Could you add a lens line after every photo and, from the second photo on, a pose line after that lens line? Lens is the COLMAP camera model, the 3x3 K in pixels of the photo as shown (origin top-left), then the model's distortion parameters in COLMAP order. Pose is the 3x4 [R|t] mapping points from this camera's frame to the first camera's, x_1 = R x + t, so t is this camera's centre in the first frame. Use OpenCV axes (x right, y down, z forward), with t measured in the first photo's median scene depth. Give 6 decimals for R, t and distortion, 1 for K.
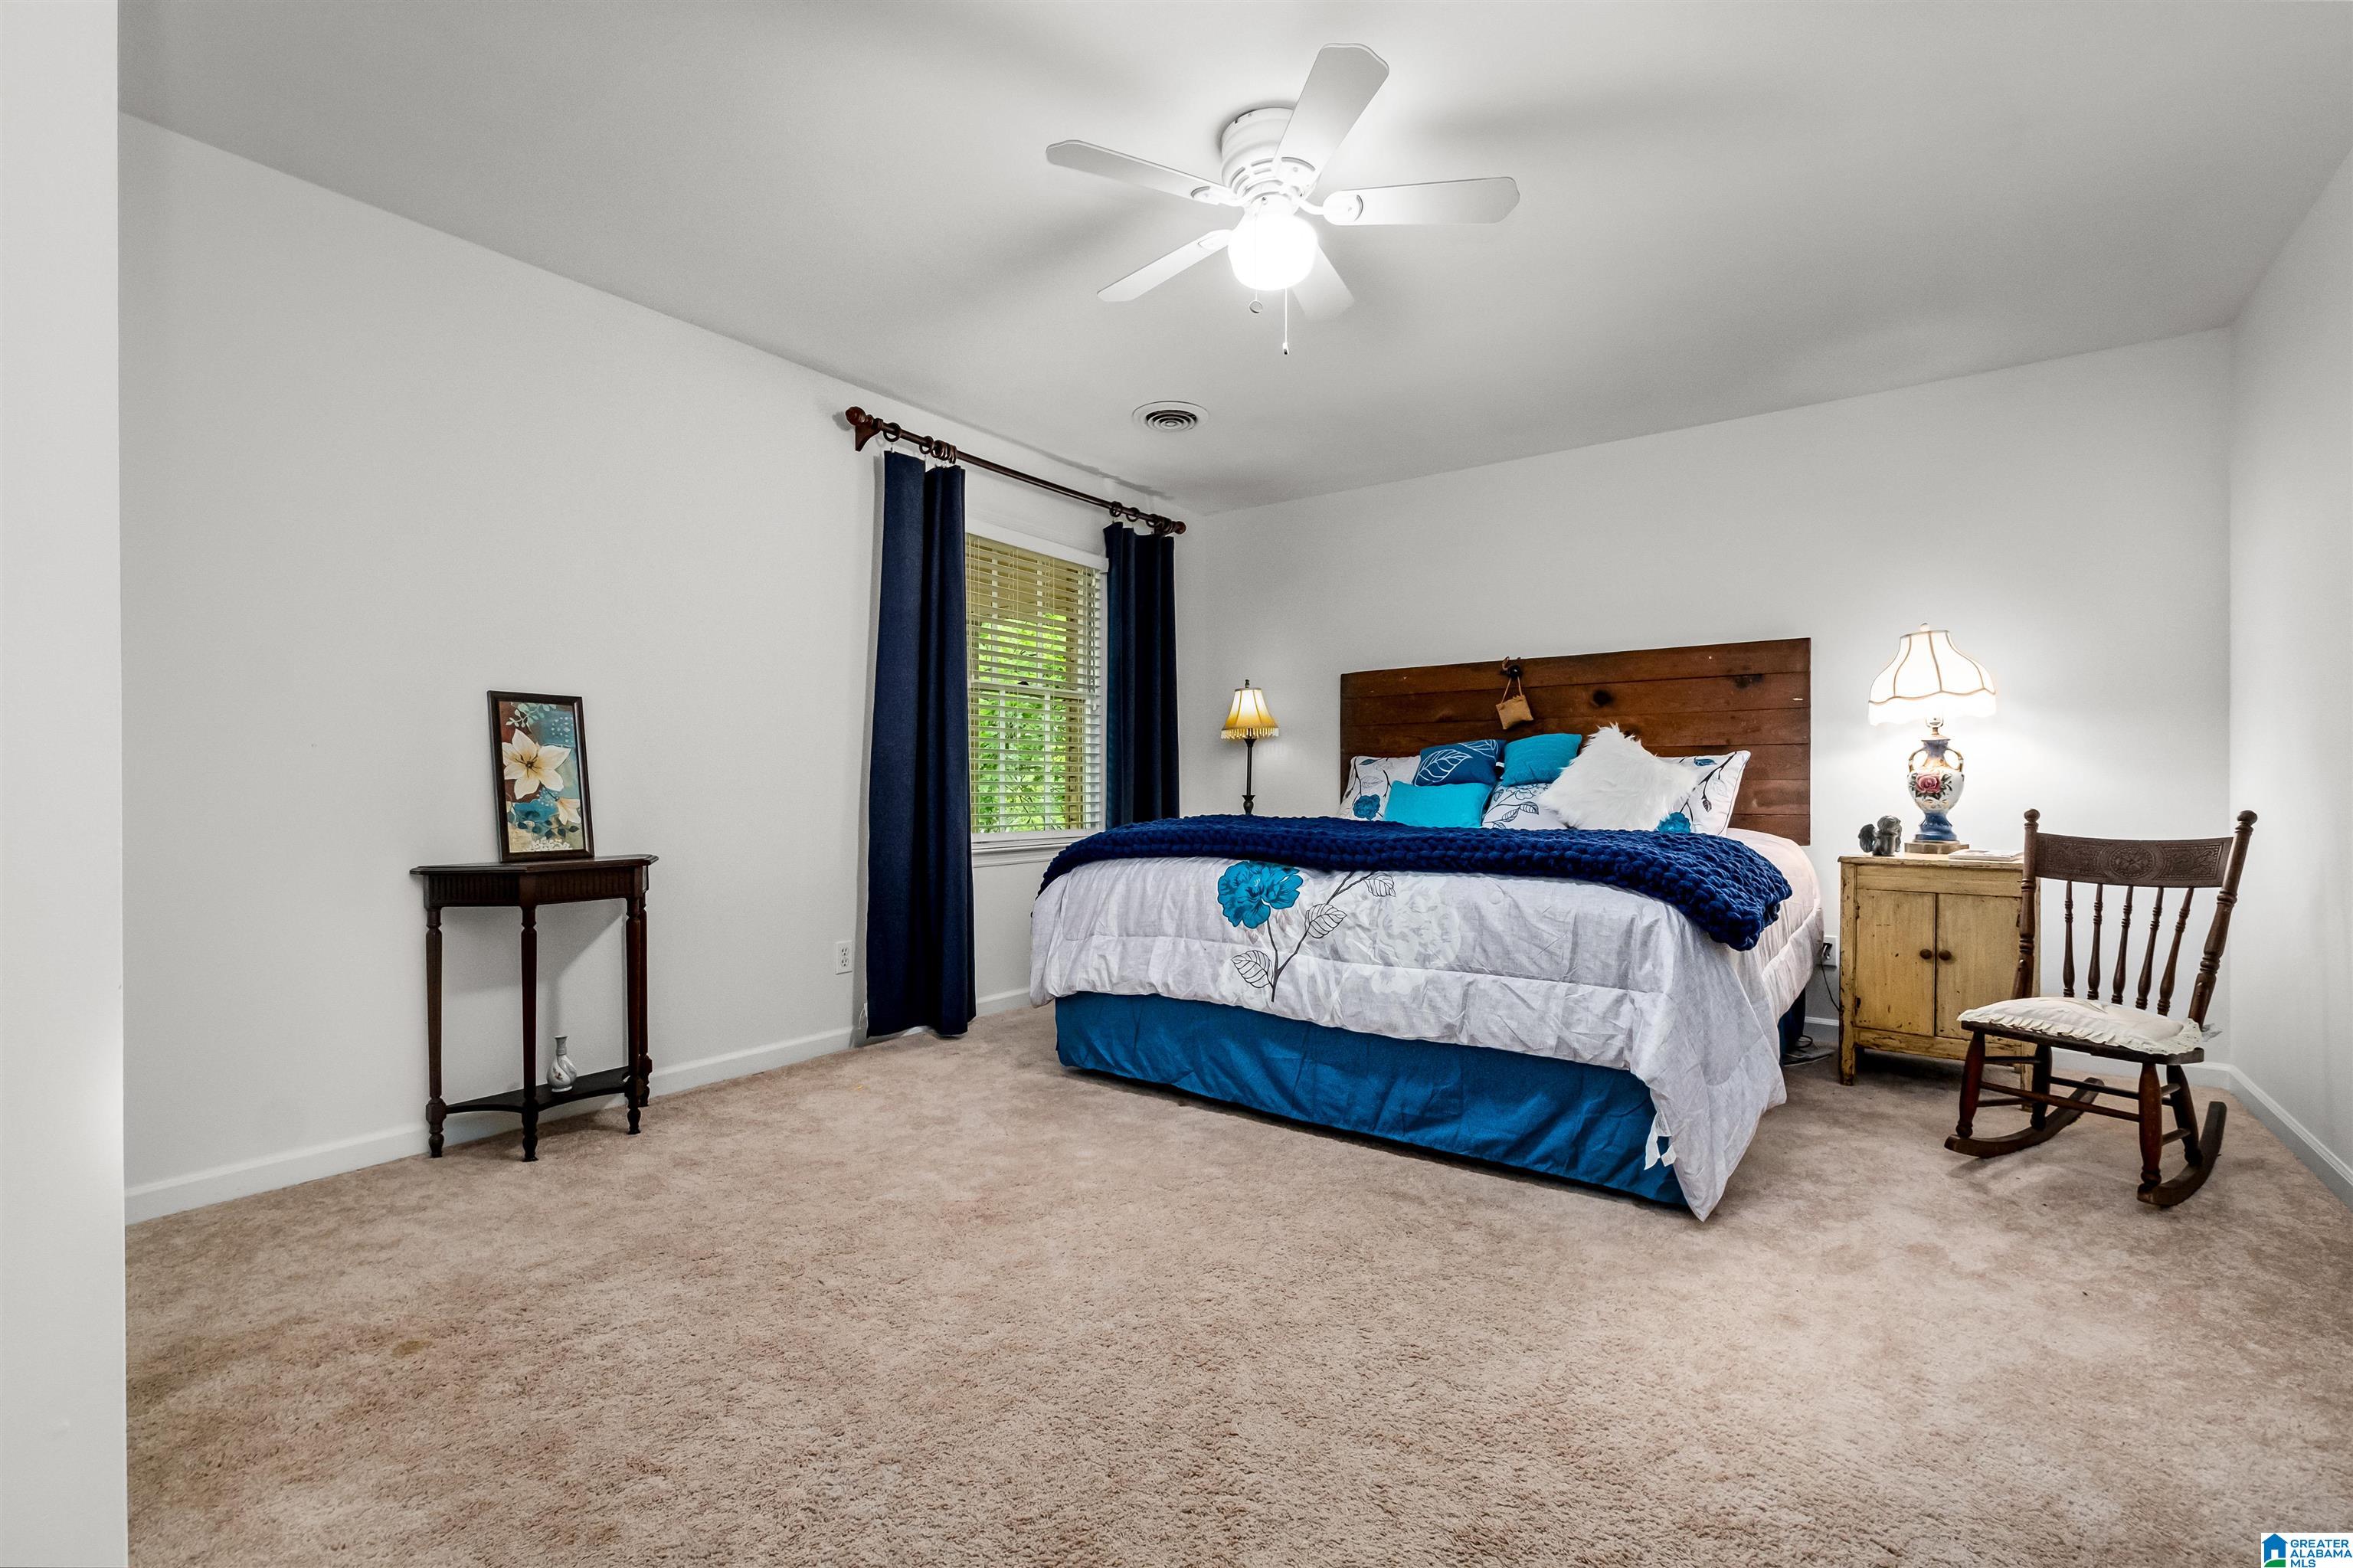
lens RADIAL K [[1030.4, 0, 1176.3], [0, 1030.4, 782.5], [0, 0, 1]] dist [-0.010360, -0.000078]
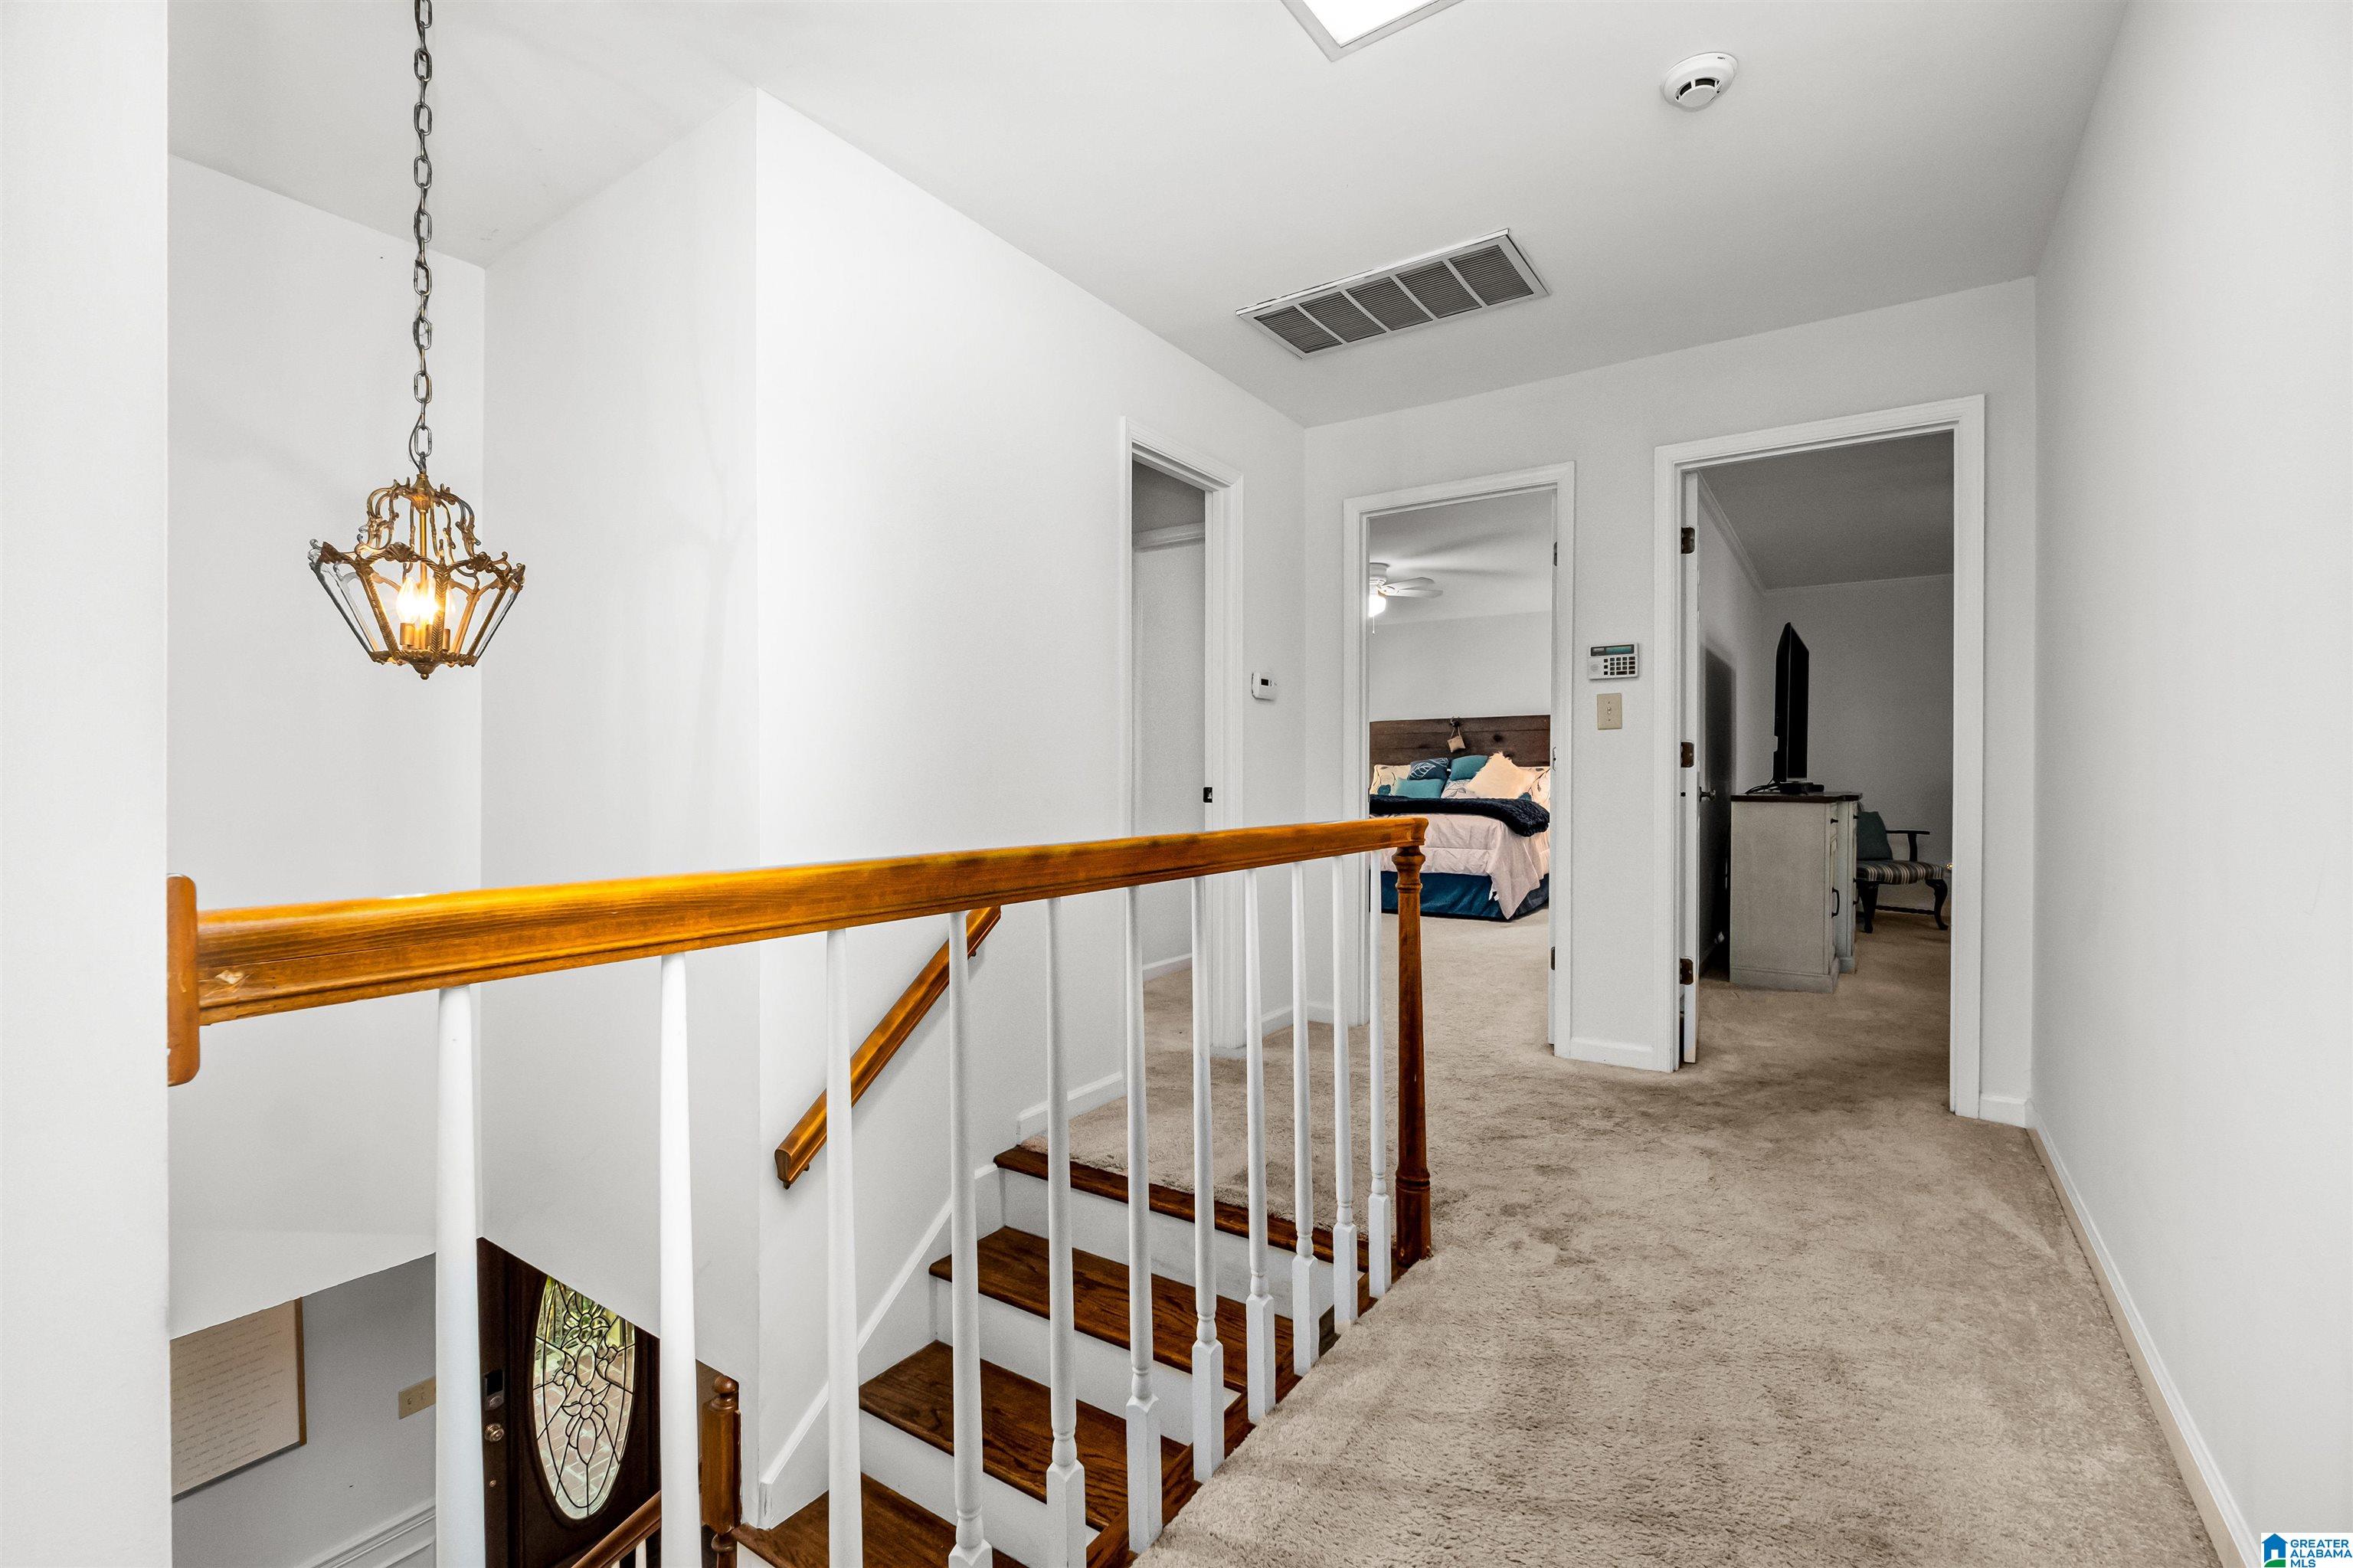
lens RADIAL K [[1030.4, 0, 1162.7], [0, 1030.4, 778.4], [0, 0, 1]] dist [-0.010360, -0.000078]
pose [[0.999819, -0.000654, 0.018989, -0.306084], [0.000503, 0.999968, 0.007972, -0.016243], [-0.018994, -0.007961, 0.999788, -1.075912]]
